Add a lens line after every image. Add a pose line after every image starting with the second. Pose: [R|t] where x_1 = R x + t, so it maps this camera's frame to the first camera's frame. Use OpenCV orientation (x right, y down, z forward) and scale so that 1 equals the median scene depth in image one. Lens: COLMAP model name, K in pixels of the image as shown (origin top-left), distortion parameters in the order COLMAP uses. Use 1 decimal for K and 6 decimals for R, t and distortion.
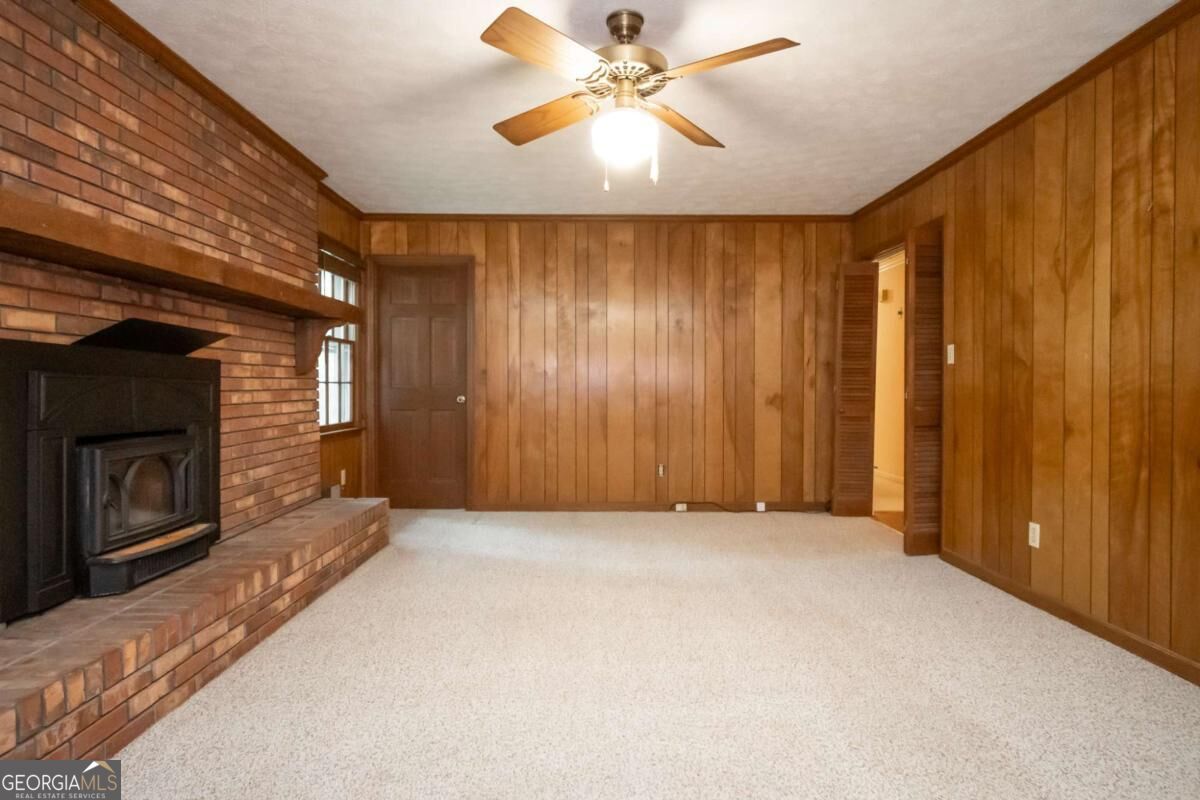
lens RADIAL K [[681.2, 0, 600.6], [0, 681.2, 402.0], [0, 0, 1]] dist [0.005138, -0.006012]
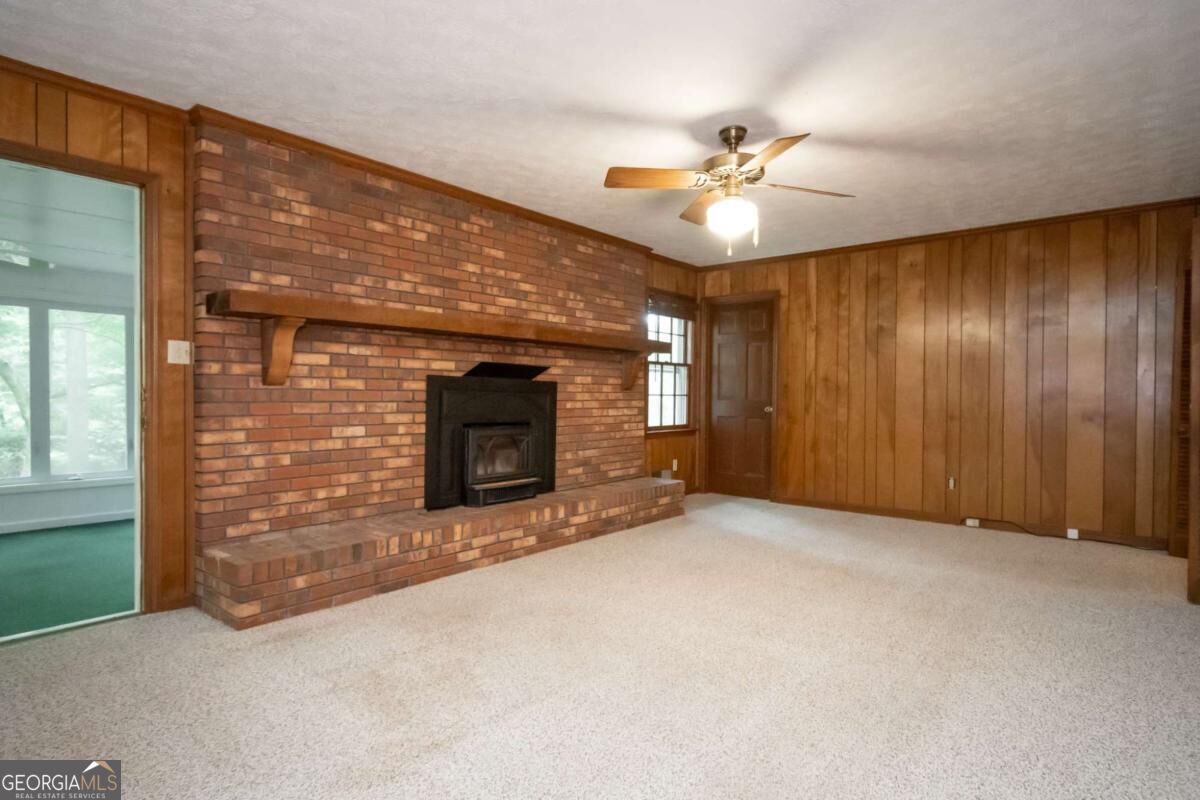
lens RADIAL K [[645.7, 0, 600.8], [0, 645.7, 399.2], [0, 0, 1]] dist [0.000326, -0.001881]
pose [[0.758489, 0.008043, -0.651637, 0.558498], [-0.021035, 0.999705, -0.012145, -0.002758], [0.651347, 0.022919, 0.758434, -0.115914]]
